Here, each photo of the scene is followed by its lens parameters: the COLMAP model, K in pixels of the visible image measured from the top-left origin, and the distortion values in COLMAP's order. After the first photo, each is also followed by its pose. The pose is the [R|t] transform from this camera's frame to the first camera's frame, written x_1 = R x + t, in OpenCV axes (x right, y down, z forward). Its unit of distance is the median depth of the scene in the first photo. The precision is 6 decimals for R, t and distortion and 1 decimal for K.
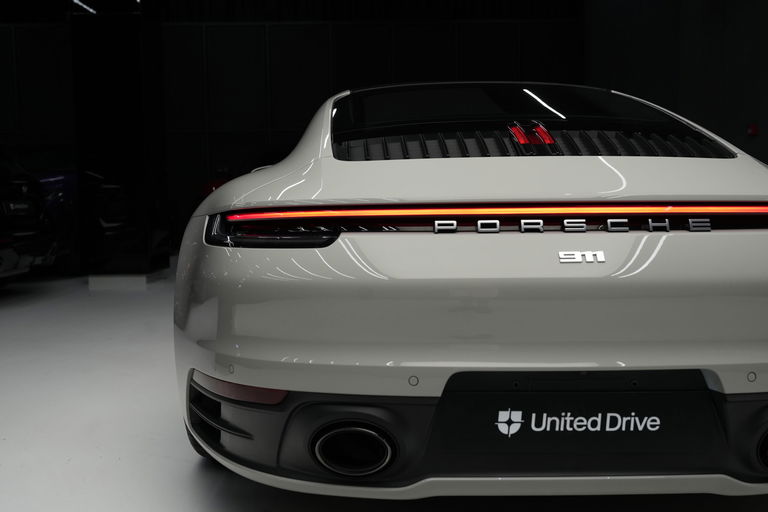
lens RADIAL K [[742.7, 0, 389.0], [0, 742.7, 262.3], [0, 0, 1]] dist [-0.010084, 0.000000]
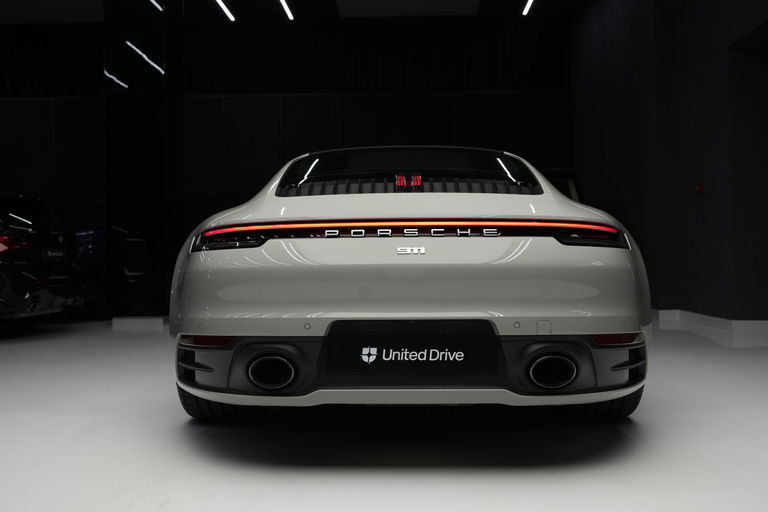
lens RADIAL K [[742.7, 0, 382.2], [0, 742.7, 255.8], [0, 0, 1]] dist [-0.010084, 0.000000]
pose [[0.999292, 0.001427, -0.037606, 0.244398], [-0.004928, 0.995638, -0.093173, 0.148451], [0.037309, 0.093292, 0.994939, -0.597947]]
